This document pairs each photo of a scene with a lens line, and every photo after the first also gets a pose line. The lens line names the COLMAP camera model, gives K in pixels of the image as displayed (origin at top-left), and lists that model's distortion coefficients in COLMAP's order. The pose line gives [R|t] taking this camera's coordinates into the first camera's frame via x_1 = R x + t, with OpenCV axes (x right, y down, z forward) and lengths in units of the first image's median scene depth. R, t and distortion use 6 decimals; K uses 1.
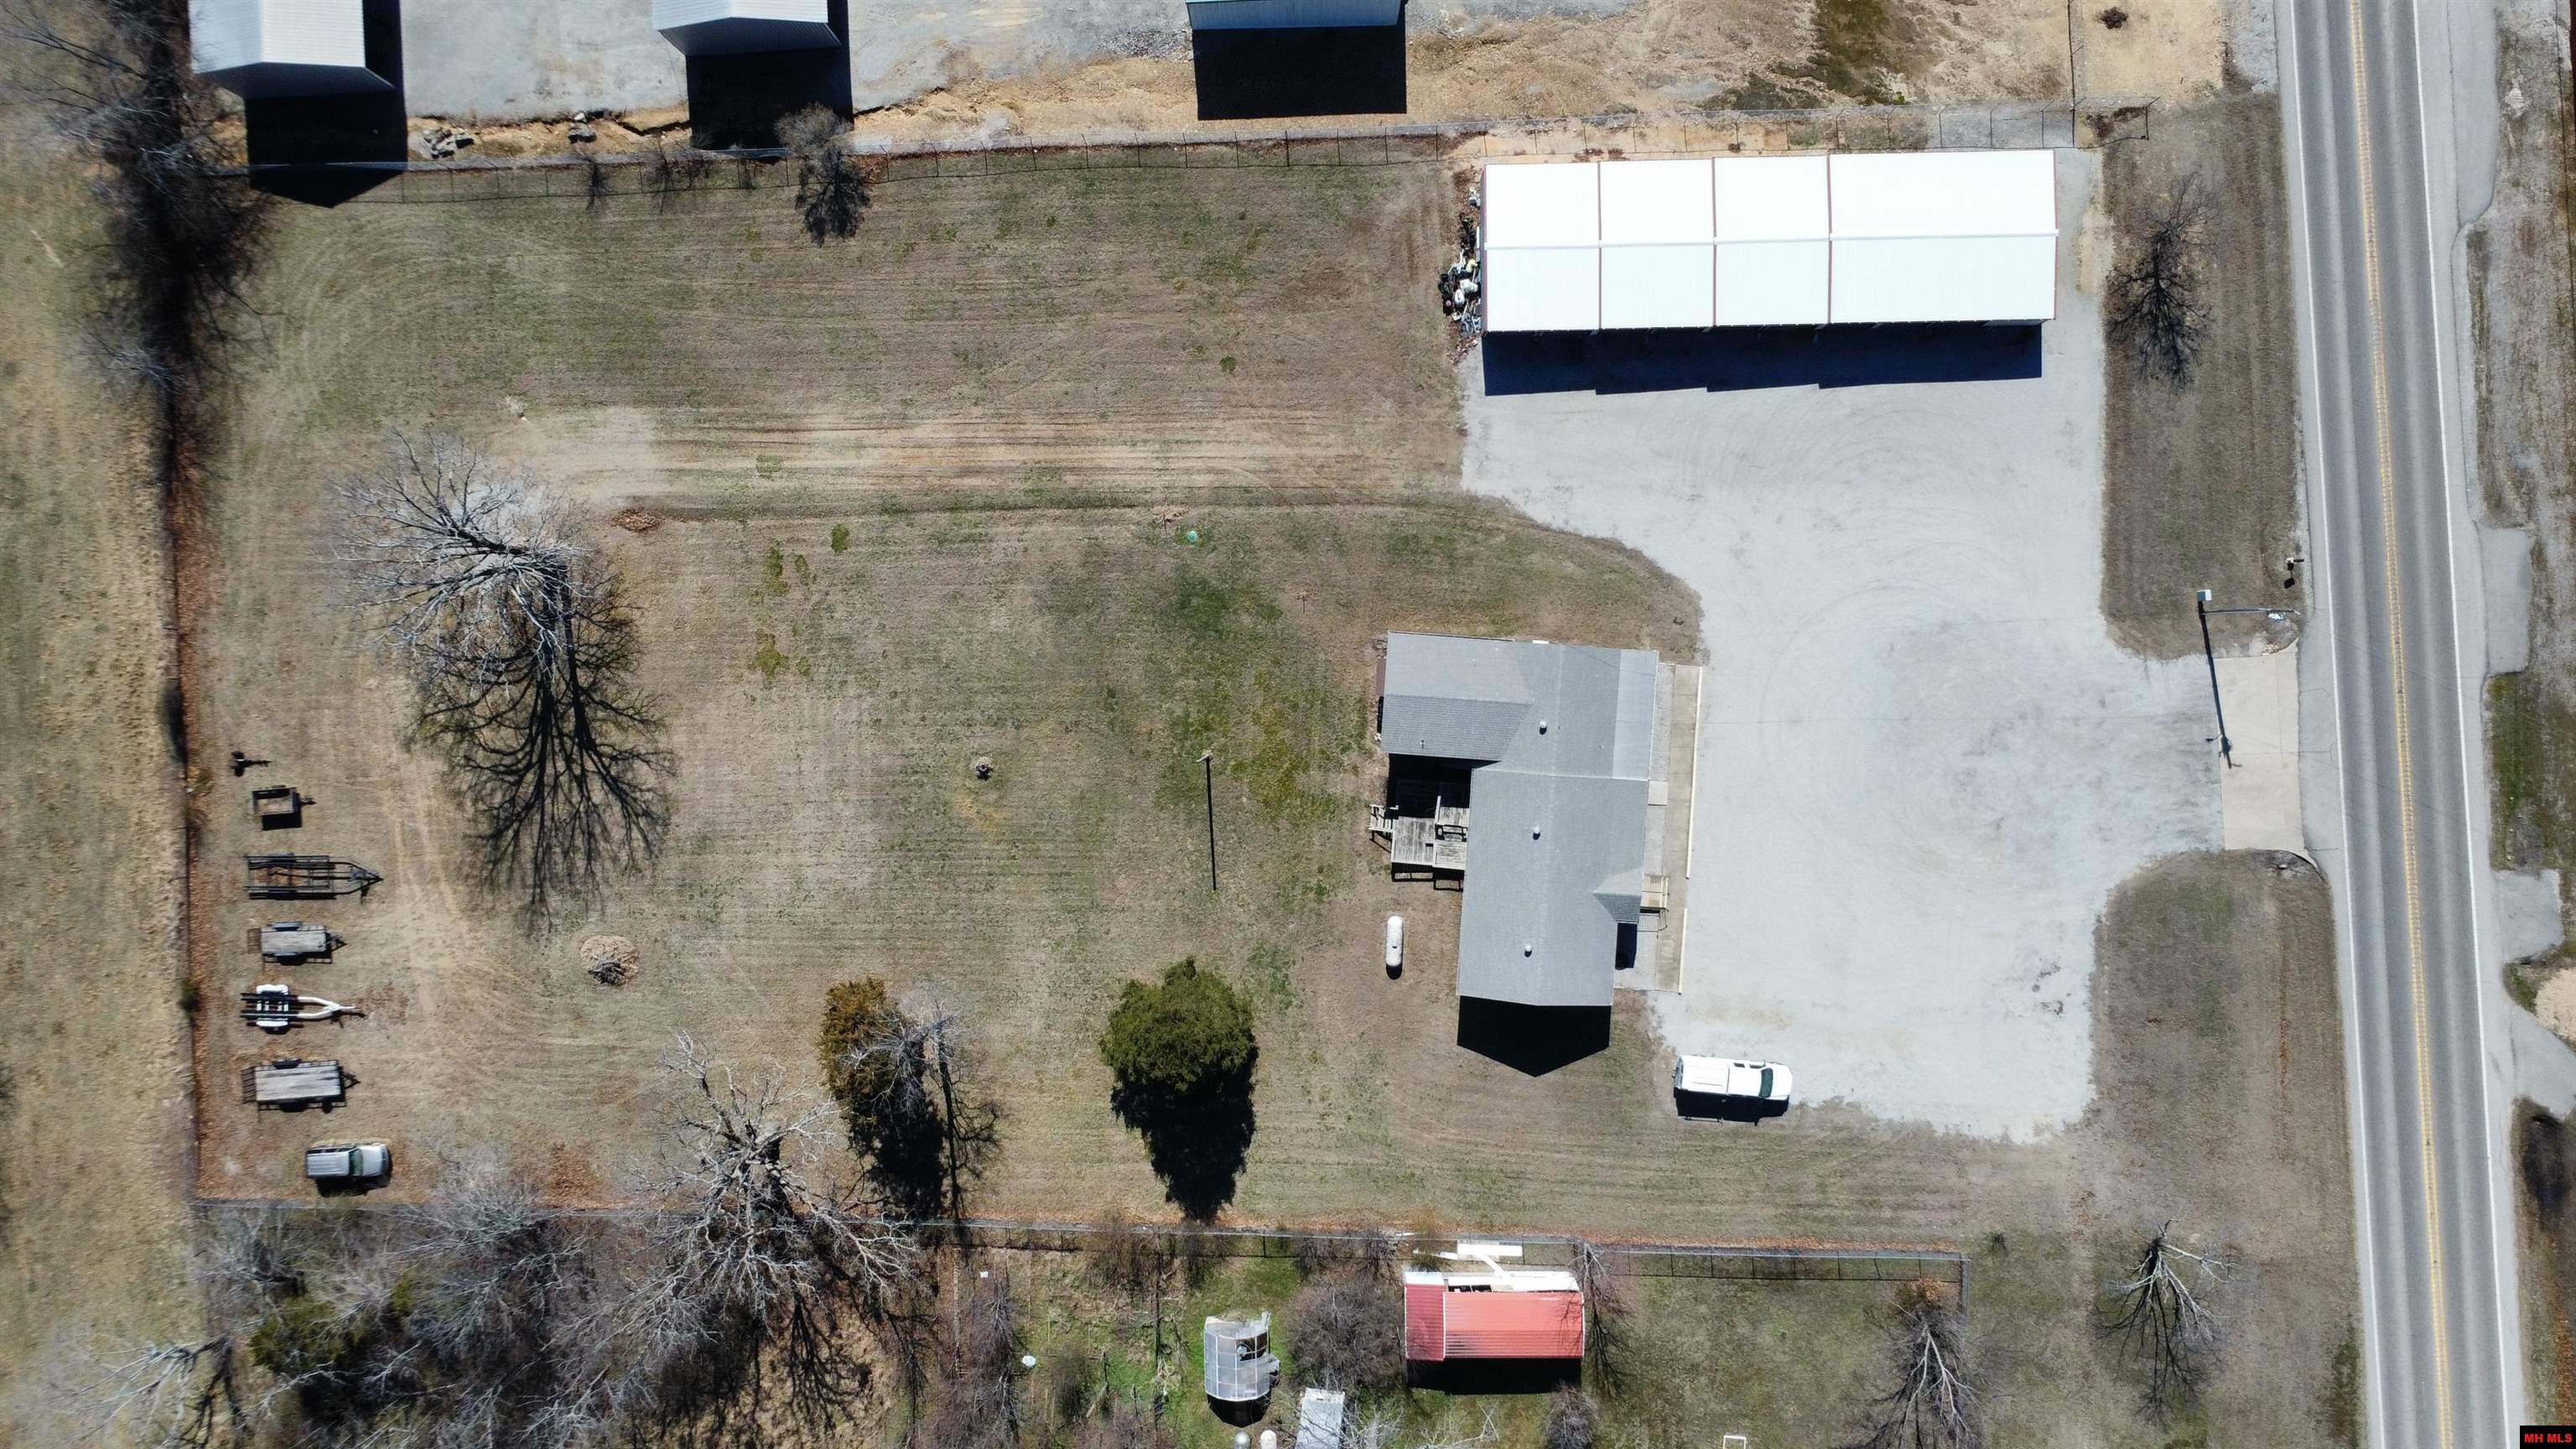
lens RADIAL K [[1933.2, 0, 1288.0], [0, 1933.2, 724.5], [0, 0, 1]] dist [-0.001503, 0.000754]
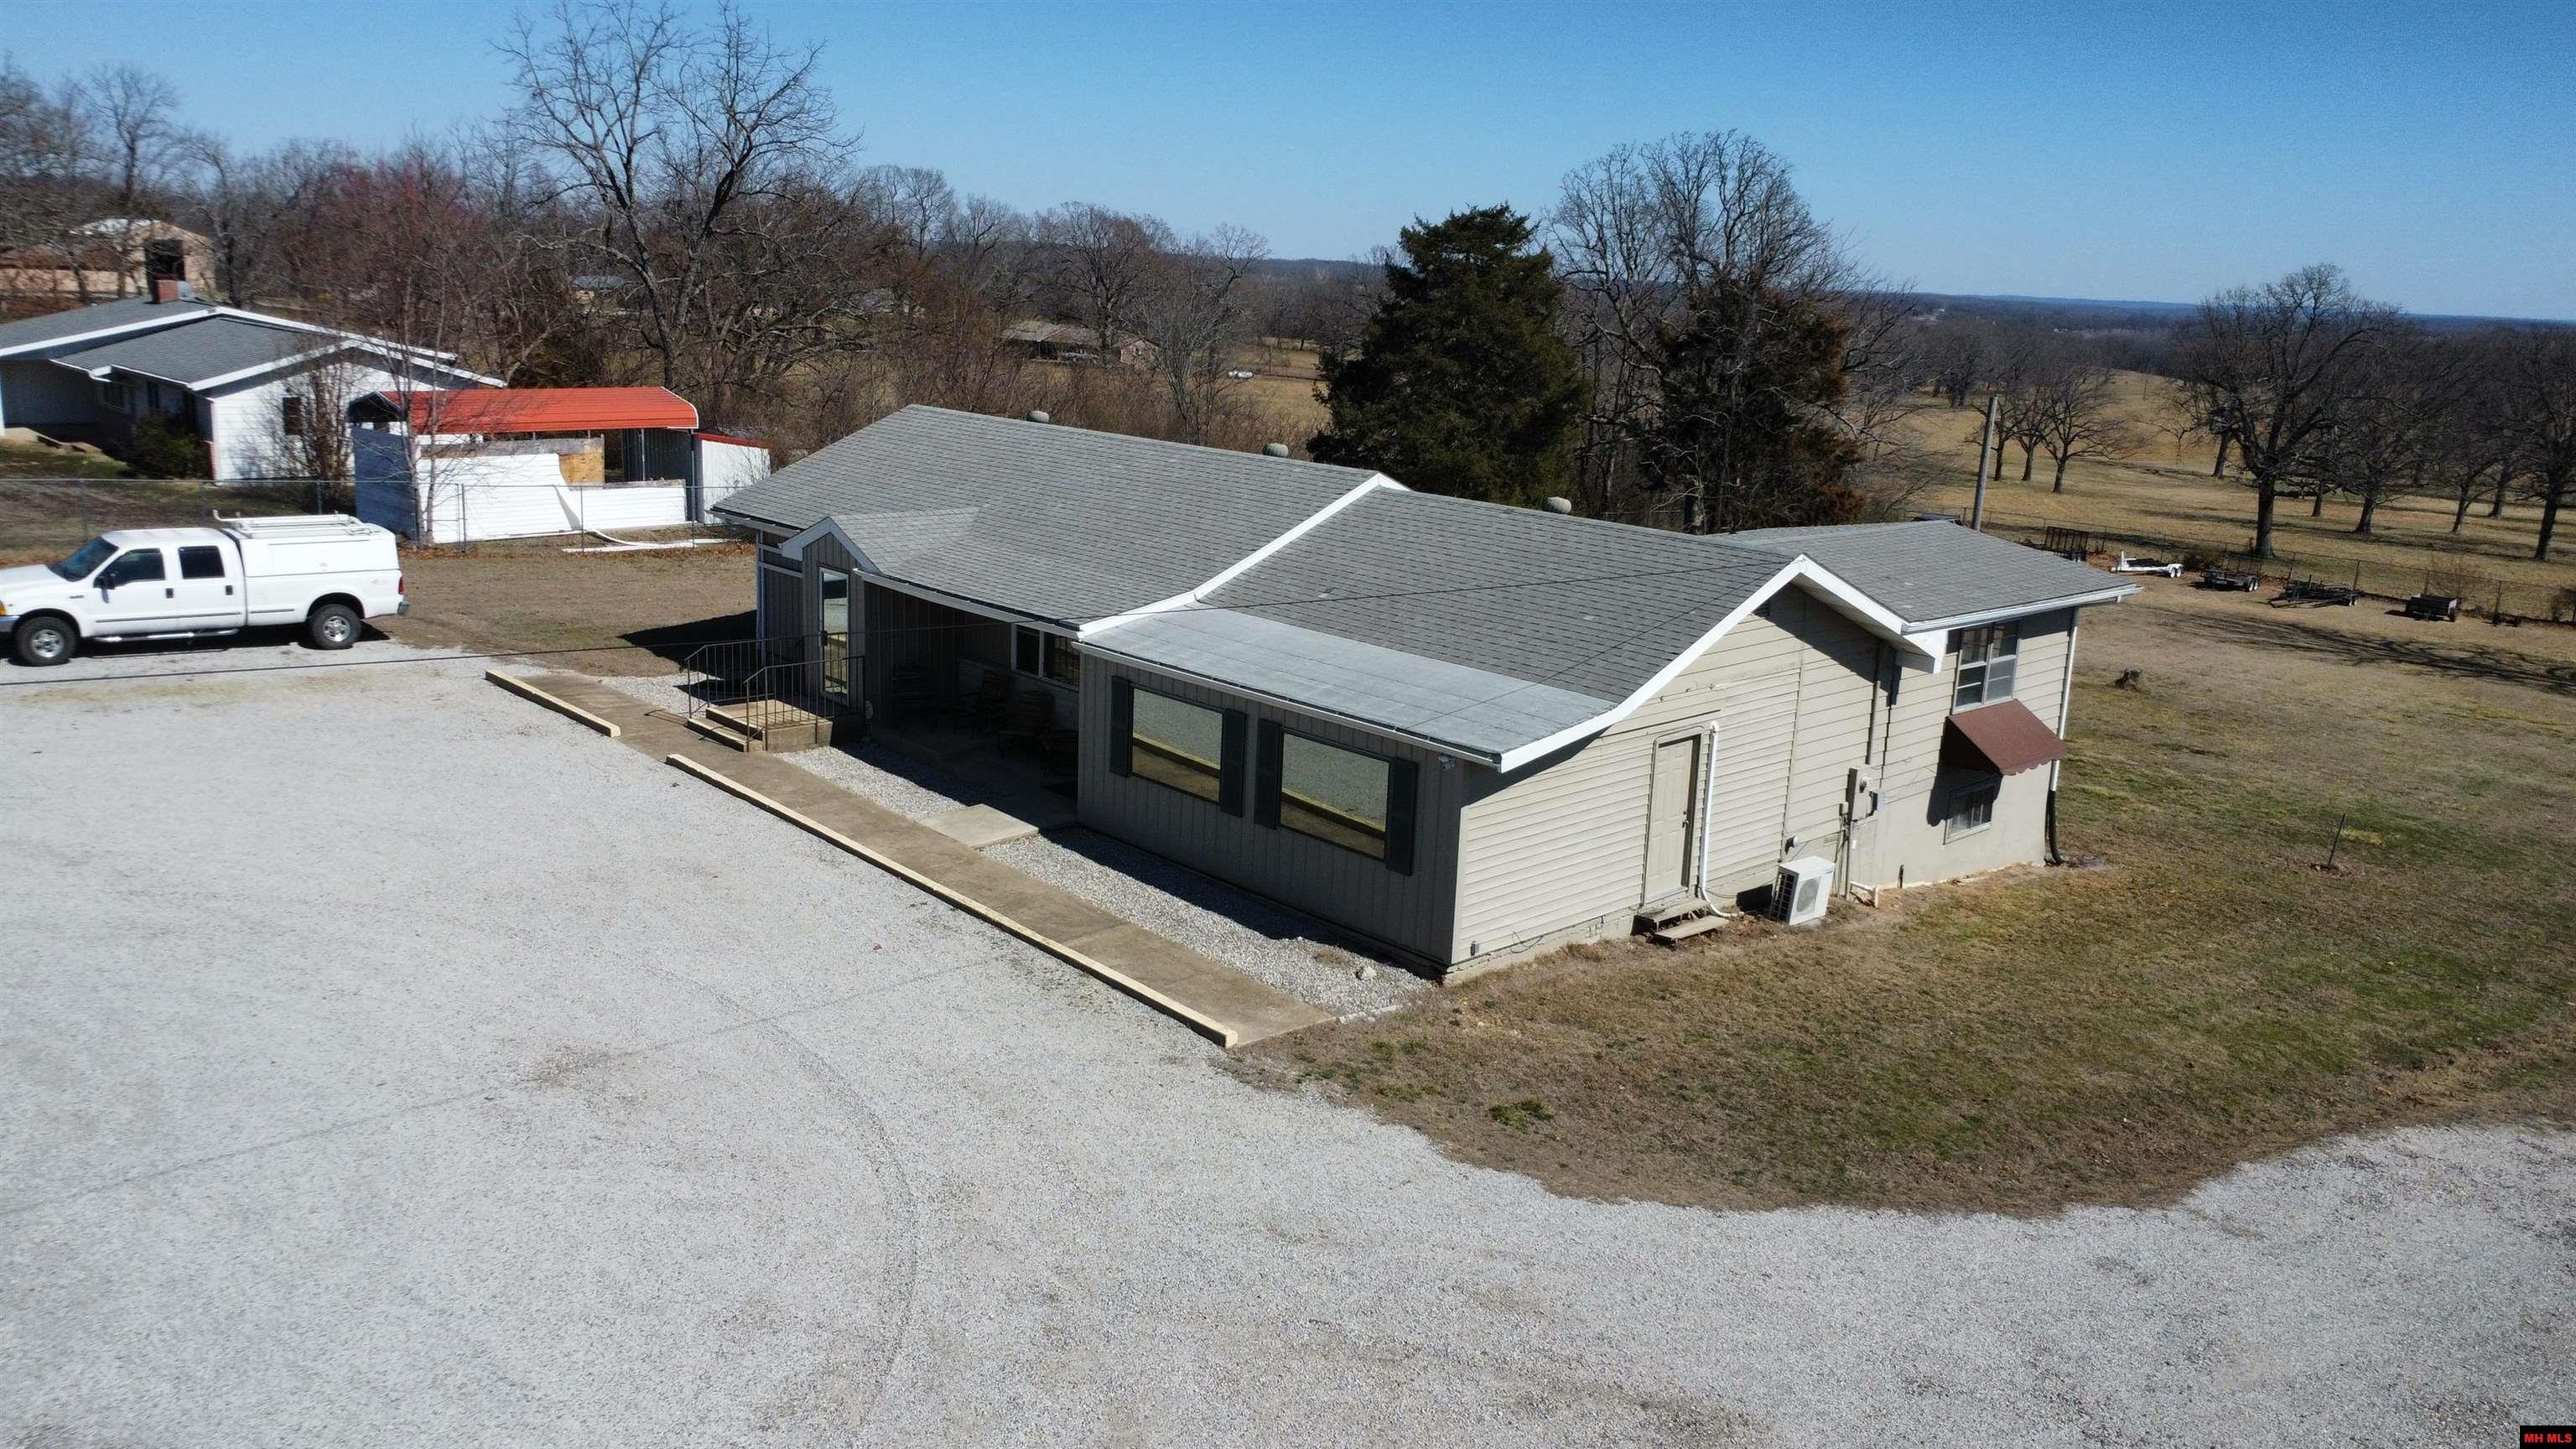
lens RADIAL K [[1933.2, 0, 1288.0], [0, 1933.2, 724.5], [0, 0, 1]] dist [-0.001503, 0.000754]
pose [[-0.684792, 0.163271, -0.710213, 0.329115], [-0.727656, -0.206284, 0.654189, -0.141895], [-0.039695, 0.964774, 0.260067, 0.934062]]
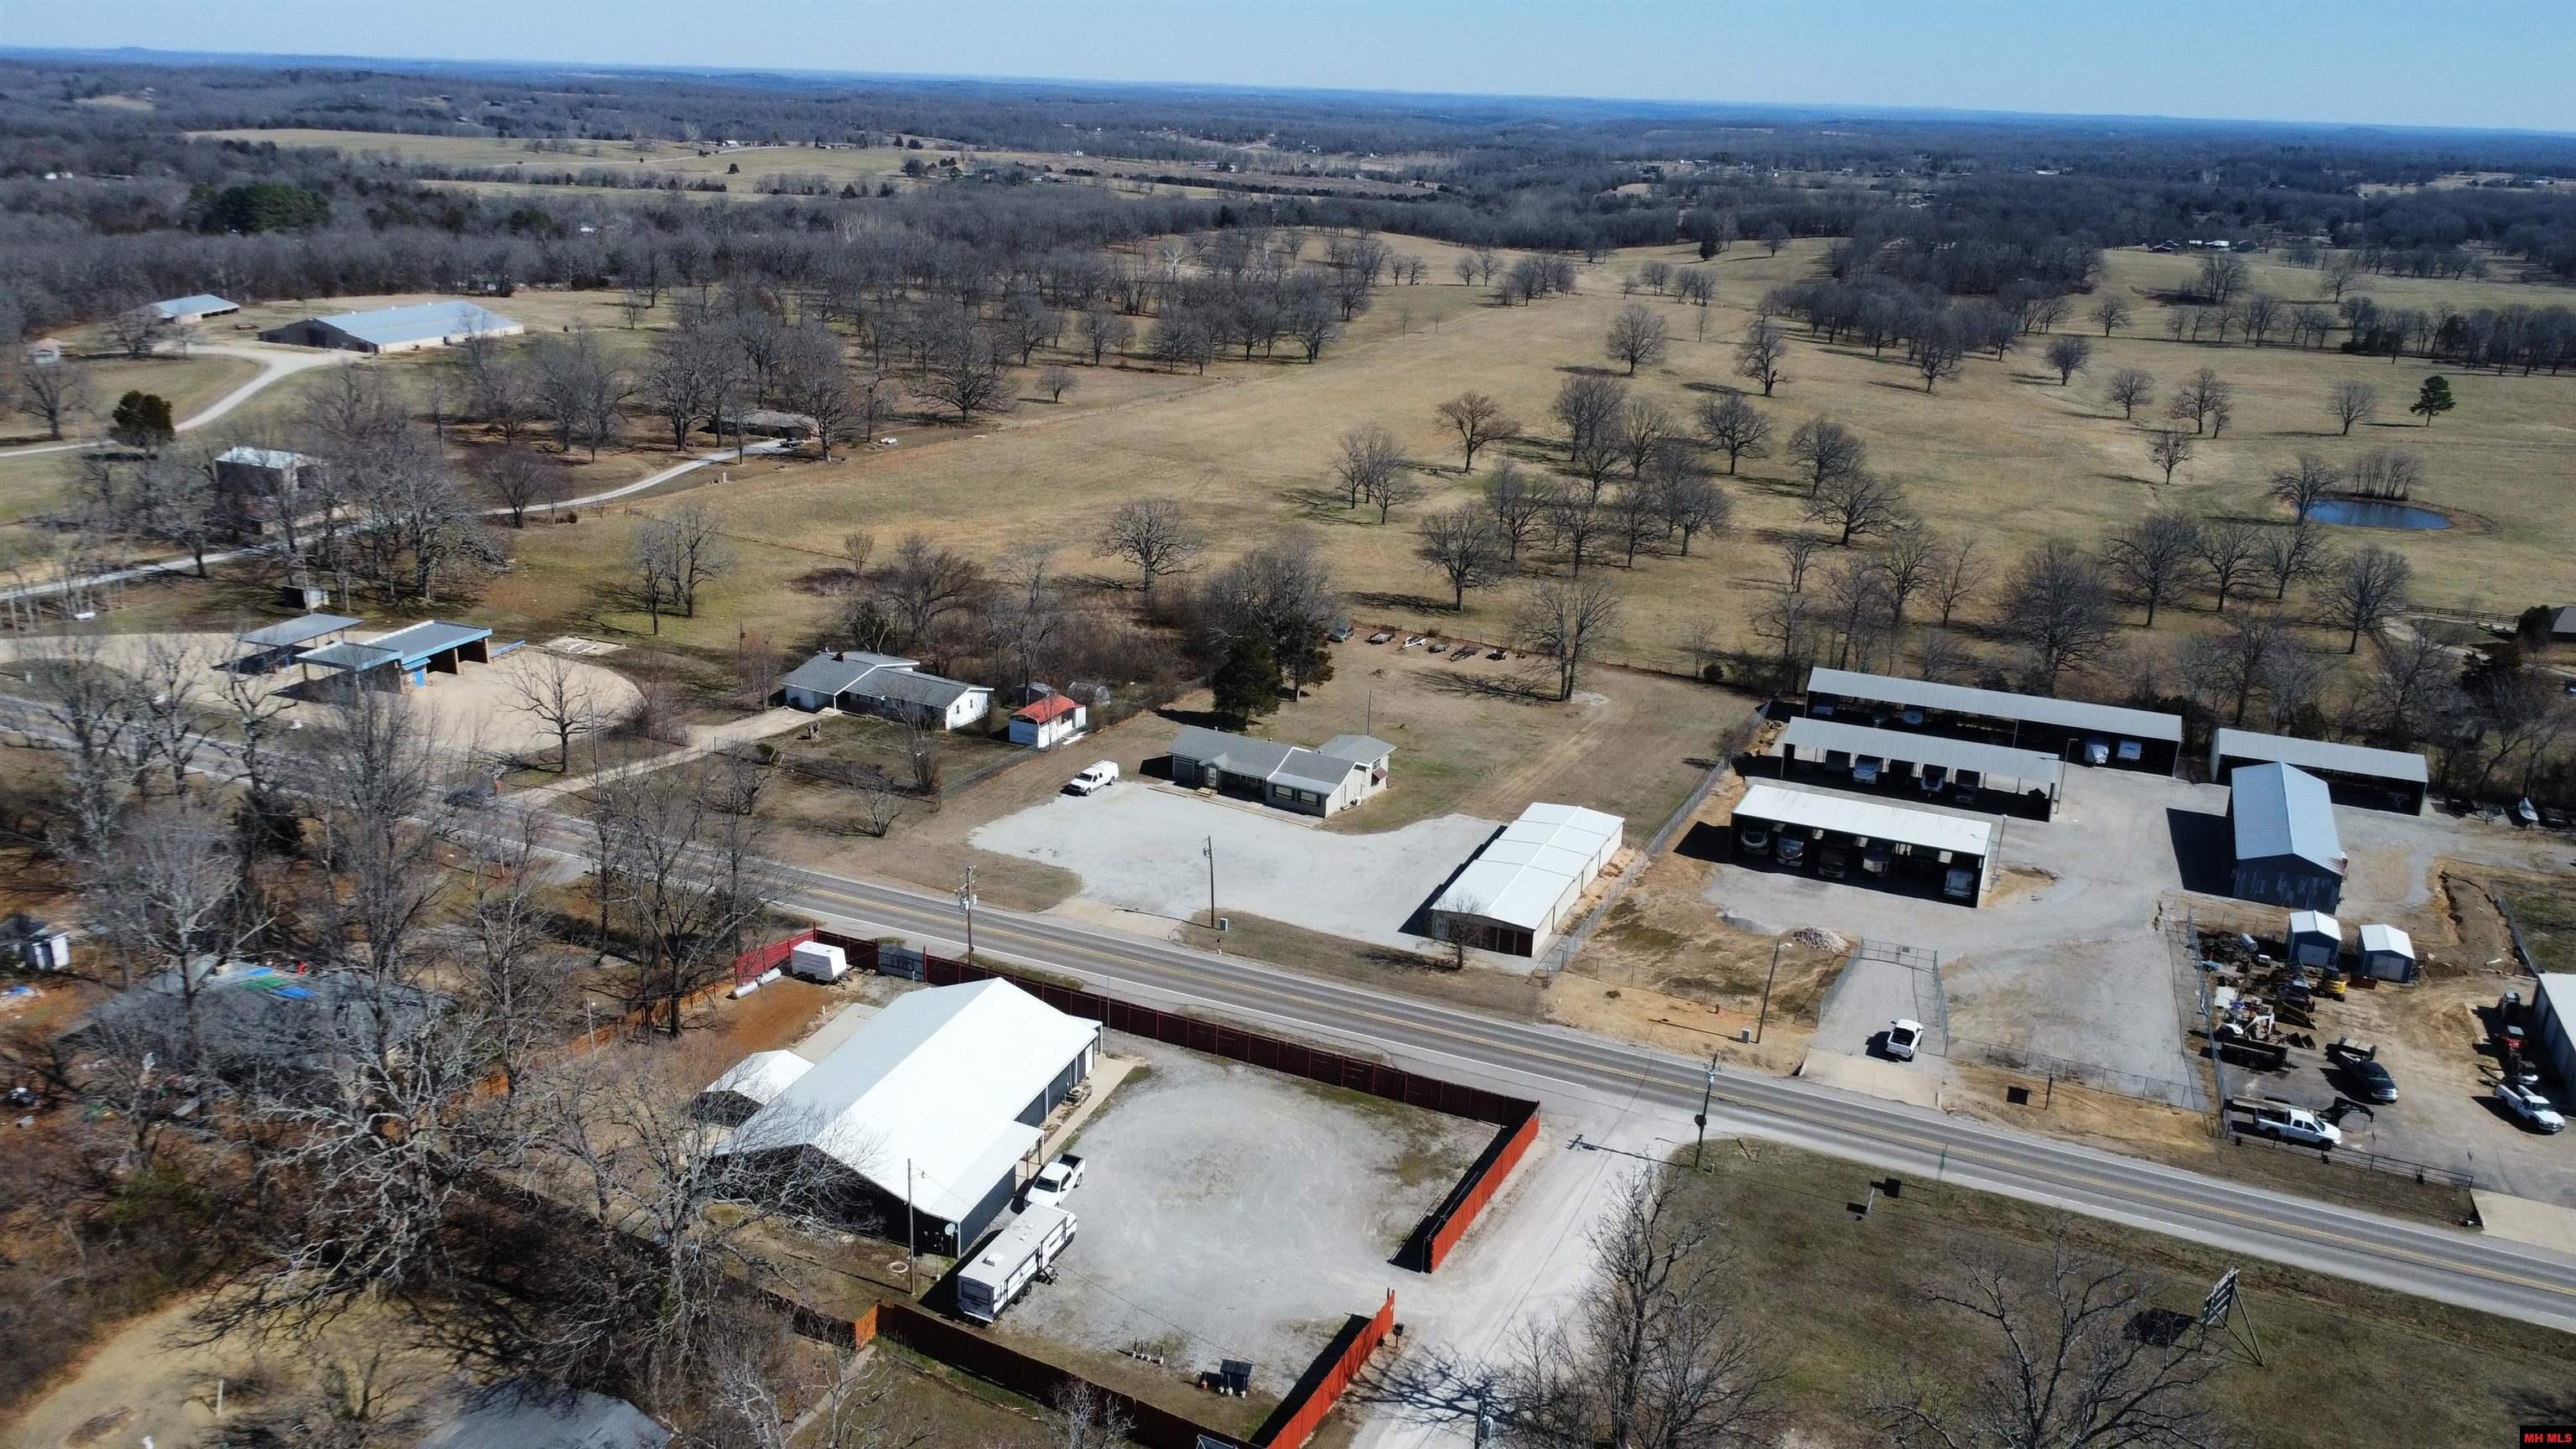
lens RADIAL K [[1933.2, 0, 1288.0], [0, 1933.2, 724.5], [0, 0, 1]] dist [-0.001503, 0.000754]
pose [[-0.407772, 0.295314, -0.864009, 1.688584], [-0.912124, -0.175131, 0.370621, -0.635673], [-0.041866, 0.939212, 0.340776, 0.332883]]
